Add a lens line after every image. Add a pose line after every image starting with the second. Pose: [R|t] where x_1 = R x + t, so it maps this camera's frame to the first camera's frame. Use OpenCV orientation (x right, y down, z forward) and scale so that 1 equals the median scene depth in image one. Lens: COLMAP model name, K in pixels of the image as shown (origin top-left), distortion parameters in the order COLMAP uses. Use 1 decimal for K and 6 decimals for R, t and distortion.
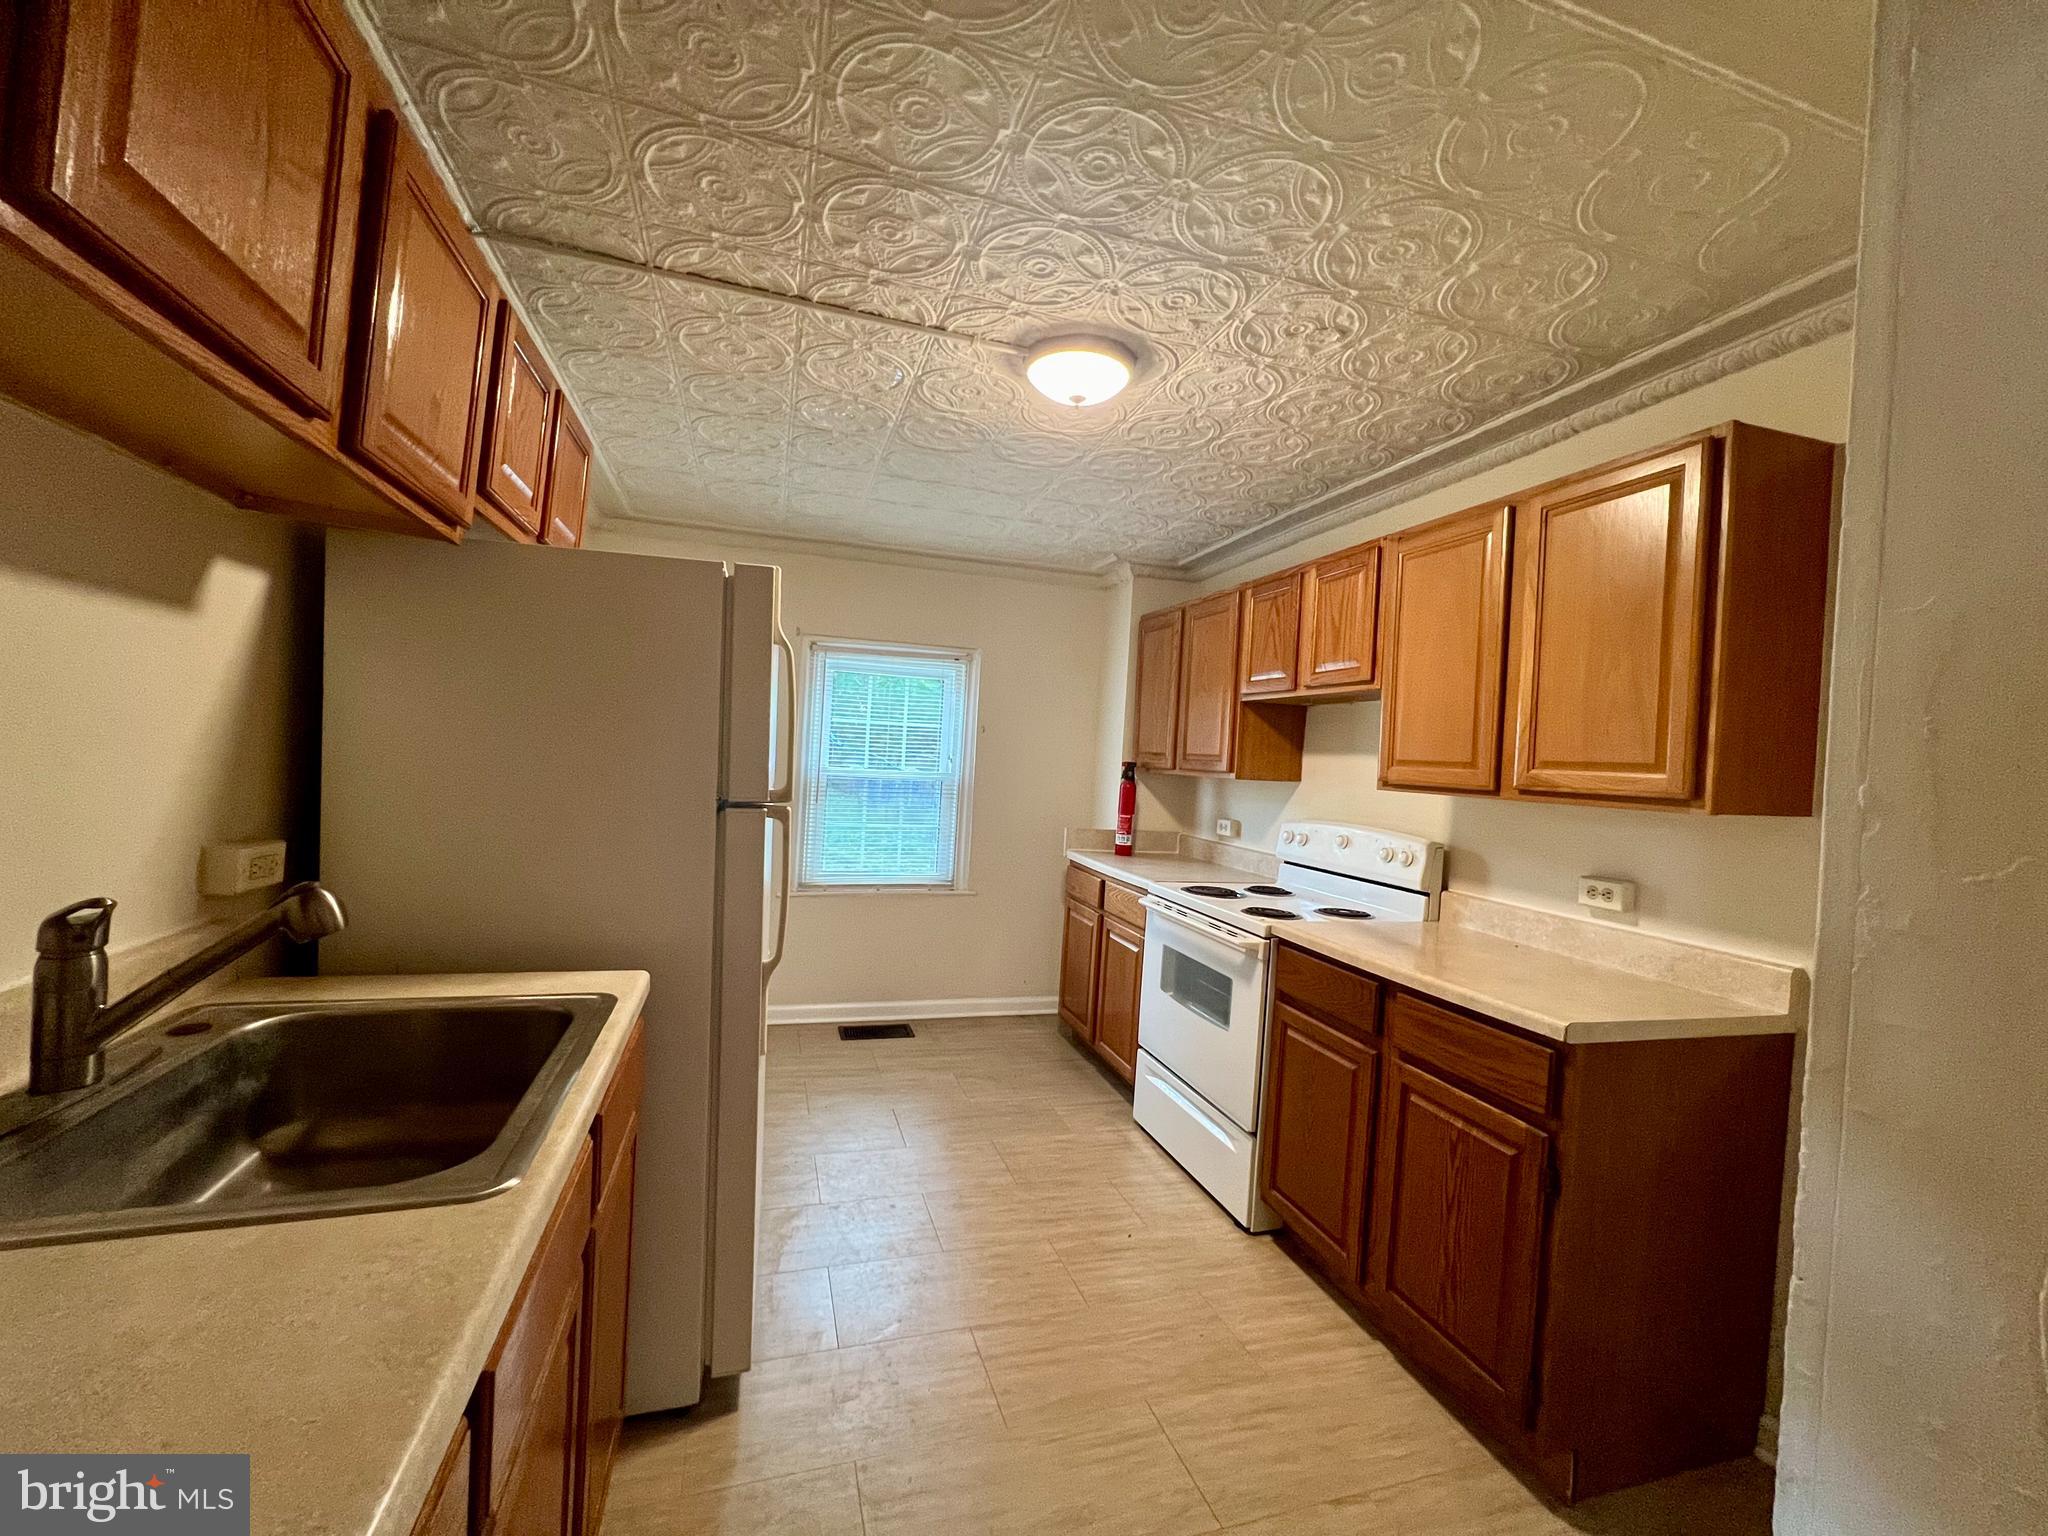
lens RADIAL K [[818.6, 0, 1022.7], [0, 818.6, 770.3], [0, 0, 1]] dist [-0.000382, 0.000075]
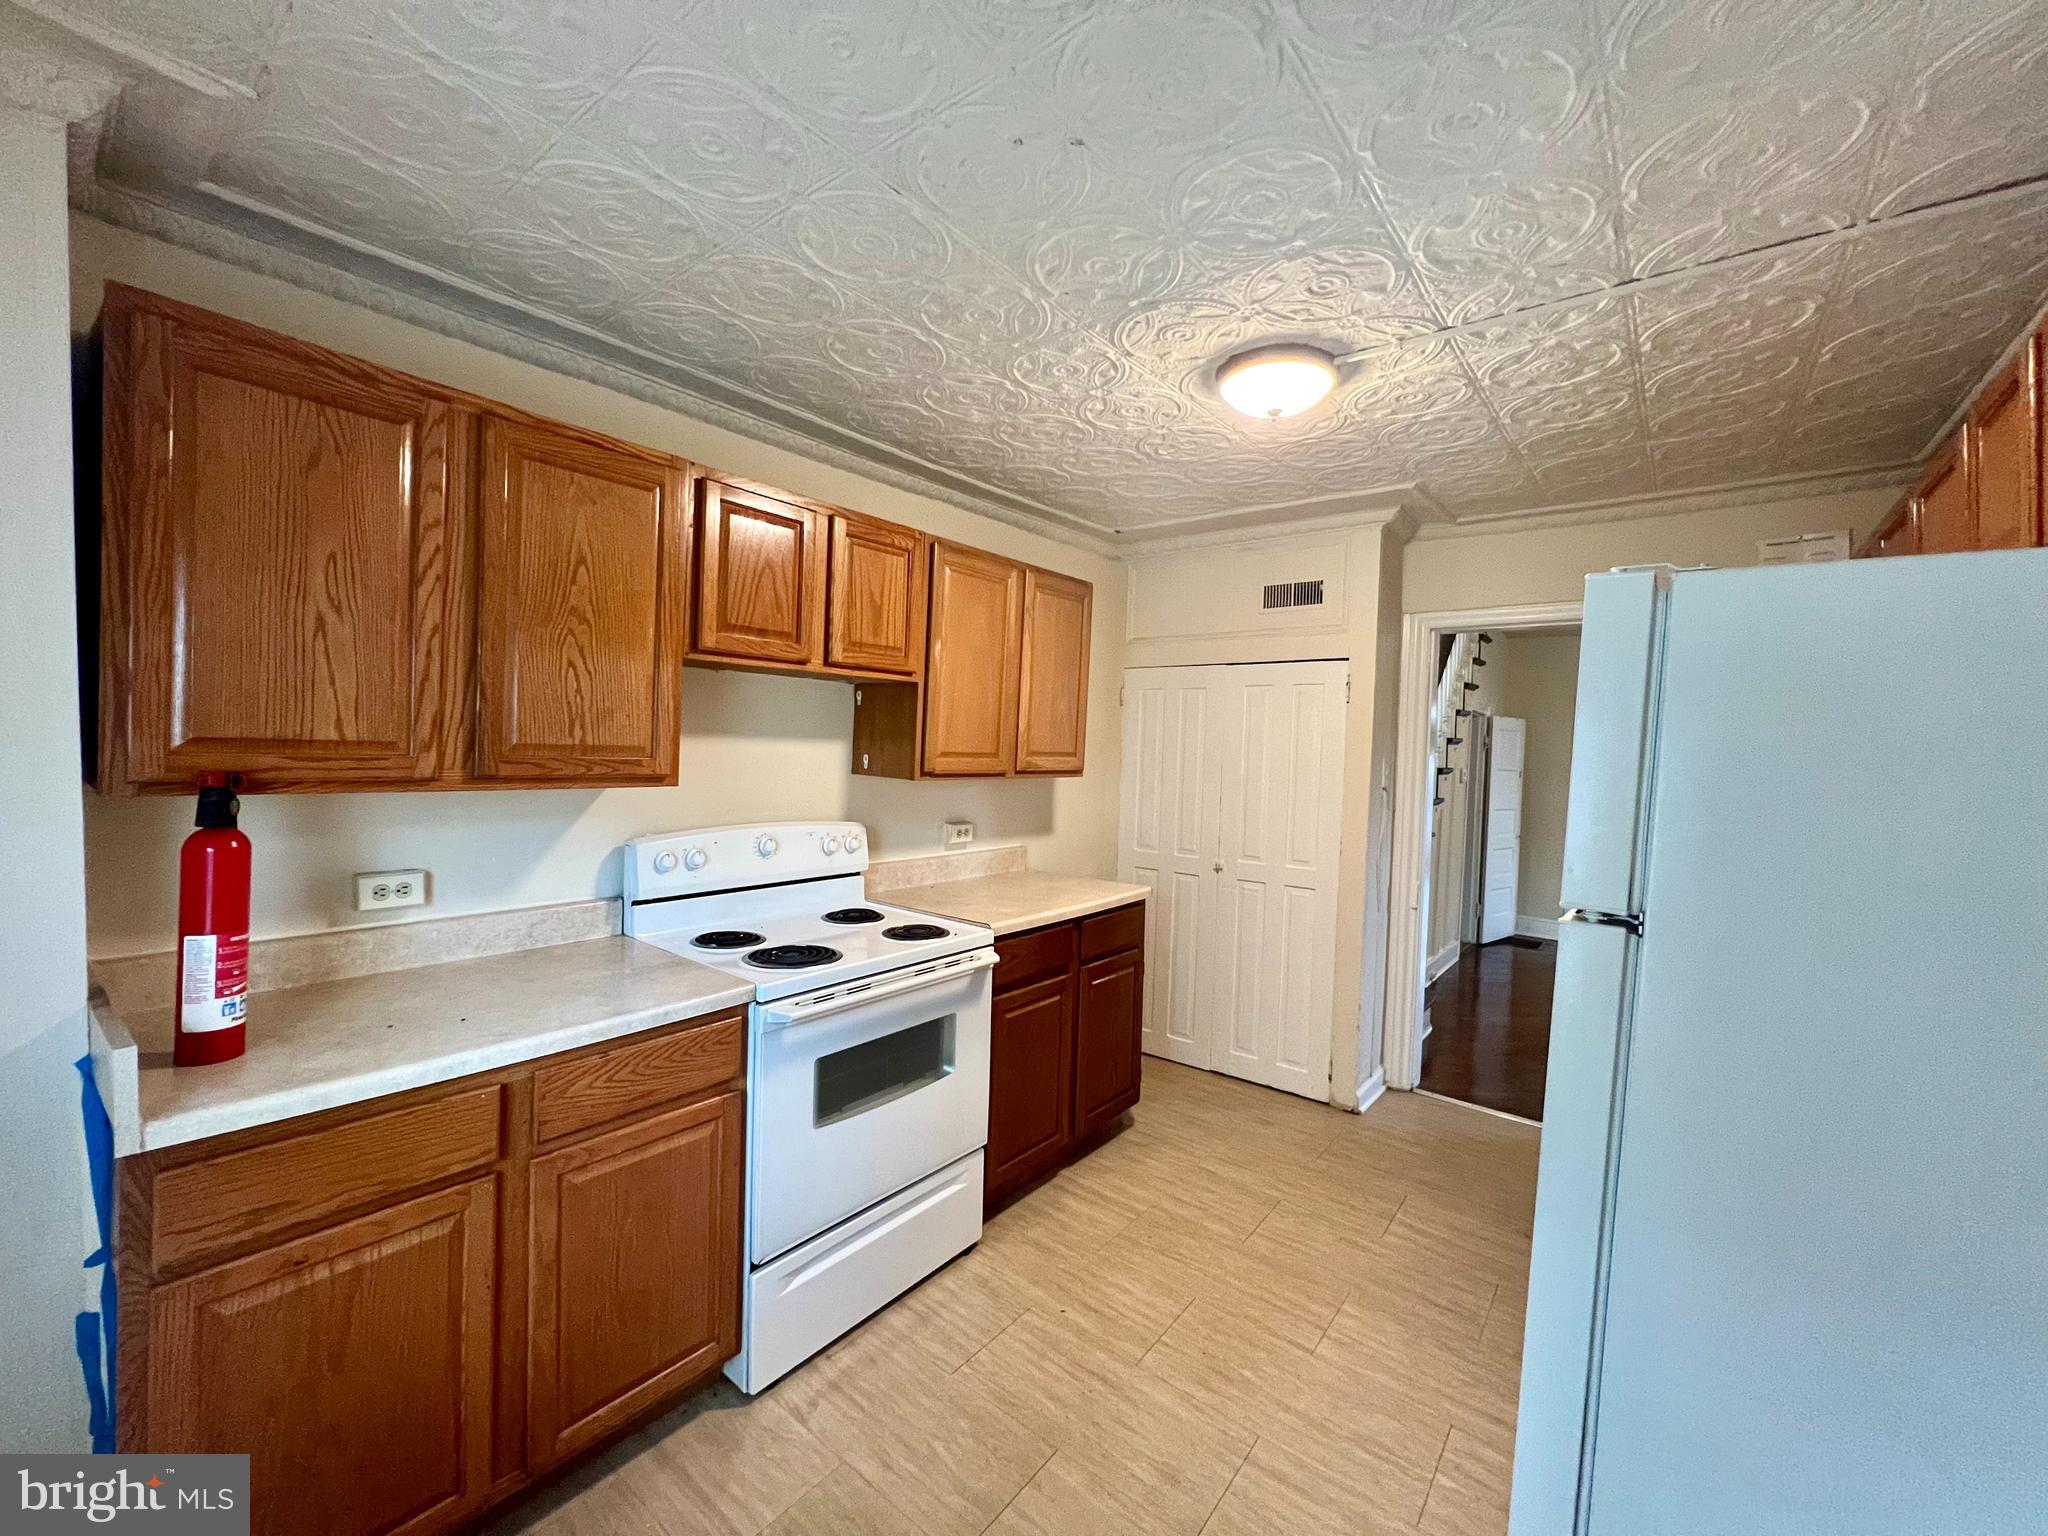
lens RADIAL K [[818.6, 0, 1022.7], [0, 818.6, 770.3], [0, 0, 1]] dist [-0.000382, 0.000075]
pose [[-0.544522, -0.107164, 0.831873, -0.498748], [-0.051915, 0.994209, 0.094094, -0.093248], [-0.837138, 0.008049, -0.546932, 1.445868]]
